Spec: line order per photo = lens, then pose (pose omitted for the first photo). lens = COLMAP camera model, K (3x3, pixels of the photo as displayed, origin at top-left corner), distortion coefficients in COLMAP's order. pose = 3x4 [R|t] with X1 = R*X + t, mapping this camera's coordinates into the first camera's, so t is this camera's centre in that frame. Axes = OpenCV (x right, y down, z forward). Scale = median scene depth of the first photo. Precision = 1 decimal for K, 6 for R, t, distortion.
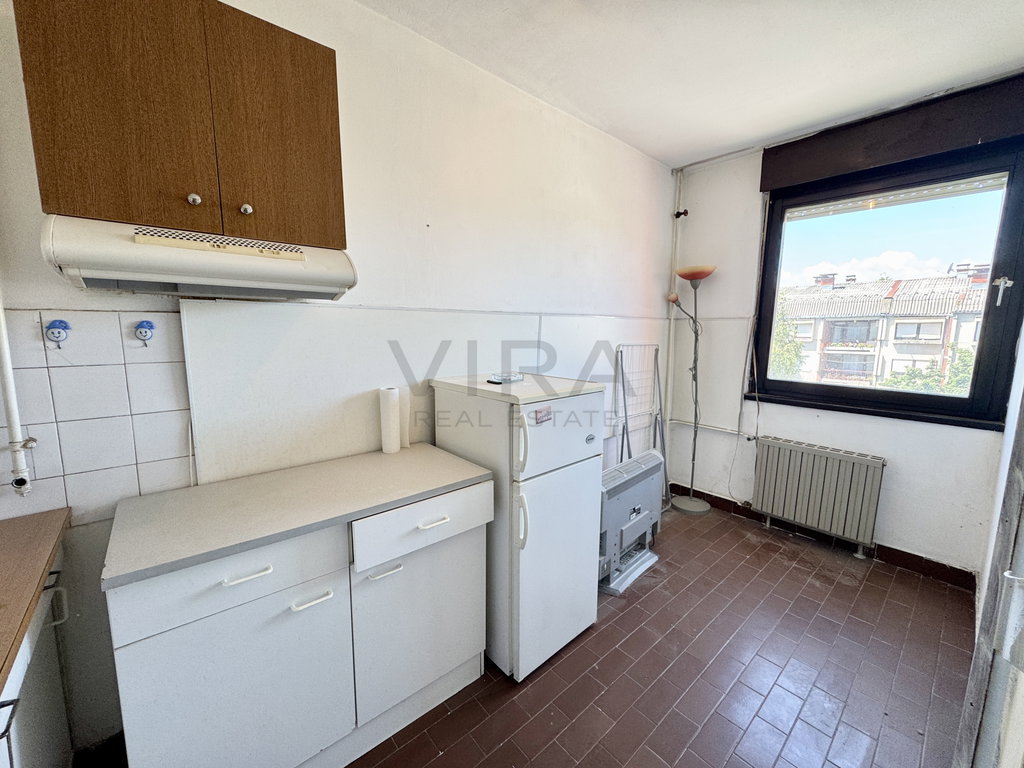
lens RADIAL K [[407.5, 0, 520.7], [0, 407.5, 386.9], [0, 0, 1]] dist [-0.003799, 0.000454]
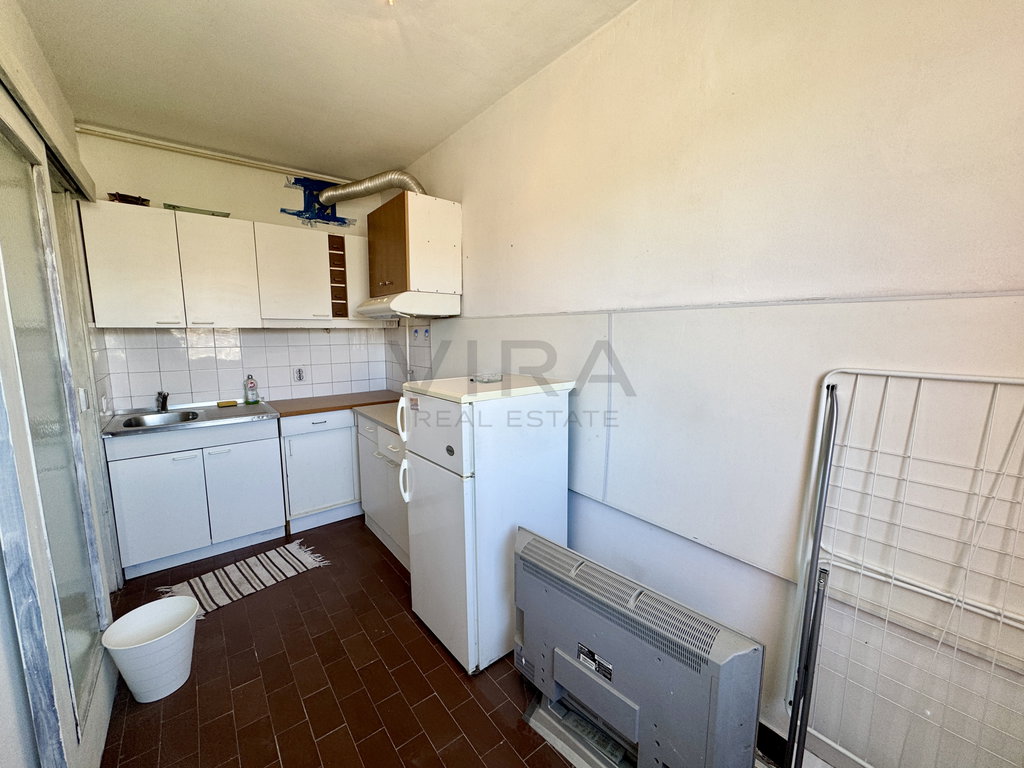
lens RADIAL K [[407.5, 0, 513.7], [0, 407.5, 388.5], [0, 0, 1]] dist [-0.003799, 0.000454]
pose [[-0.048401, 0.129210, -0.990435, 0.849046], [-0.142231, 0.980601, 0.134878, -0.124576], [0.988649, 0.147399, -0.029085, 0.922656]]
